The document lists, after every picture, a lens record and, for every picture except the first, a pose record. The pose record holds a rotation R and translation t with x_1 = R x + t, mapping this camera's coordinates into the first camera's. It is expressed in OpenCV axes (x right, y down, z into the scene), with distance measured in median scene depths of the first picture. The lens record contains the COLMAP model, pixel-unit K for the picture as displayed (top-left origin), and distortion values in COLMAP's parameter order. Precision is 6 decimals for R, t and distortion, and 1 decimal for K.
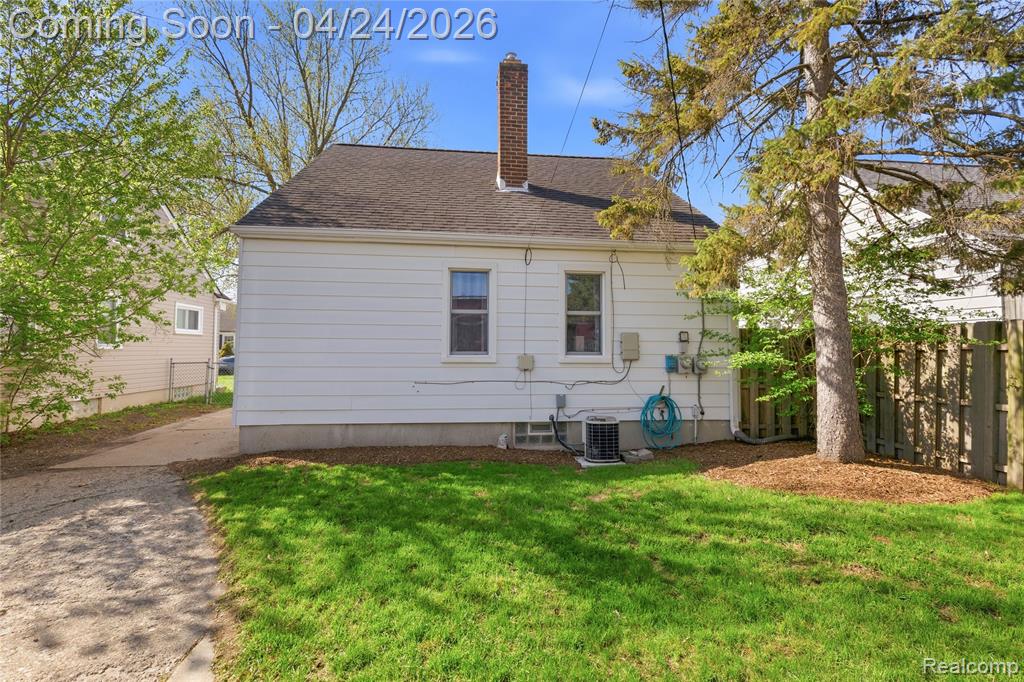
lens RADIAL K [[470.9, 0, 512.0], [0, 470.9, 341.0], [0, 0, 1]] dist [0.001868, 0.000685]
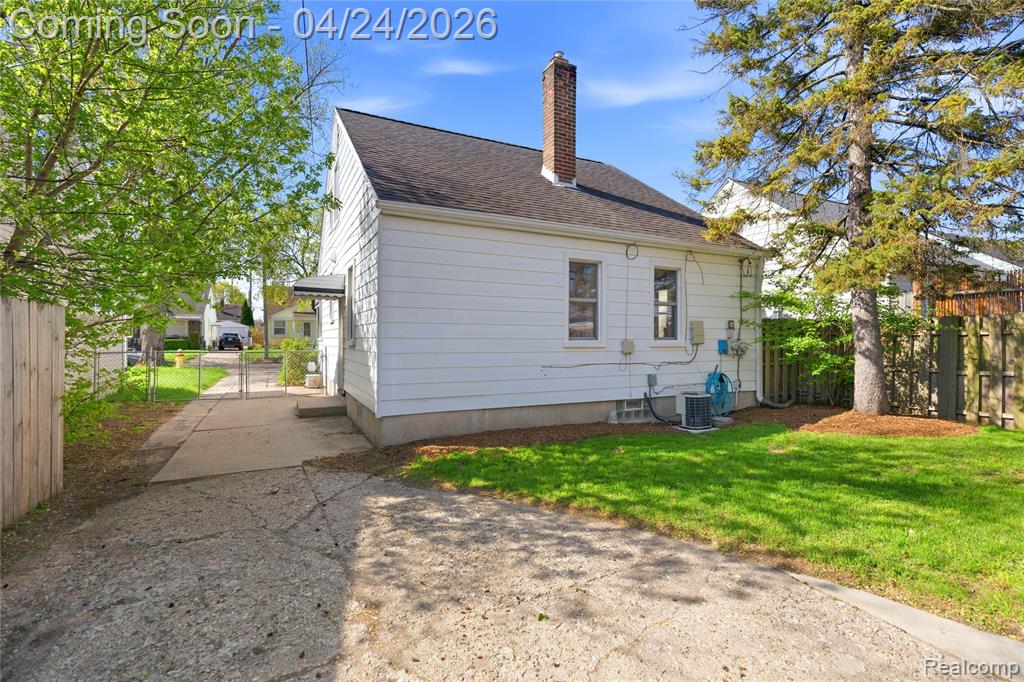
lens RADIAL K [[460.4, 0, 513.1], [0, 460.4, 351.5], [0, 0, 1]] dist [0.002668, 0.000132]
pose [[0.944716, -0.012462, 0.327654, -0.744234], [-0.003810, 0.998793, 0.048971, 0.005278], [-0.327869, -0.047512, 0.943528, 0.065530]]
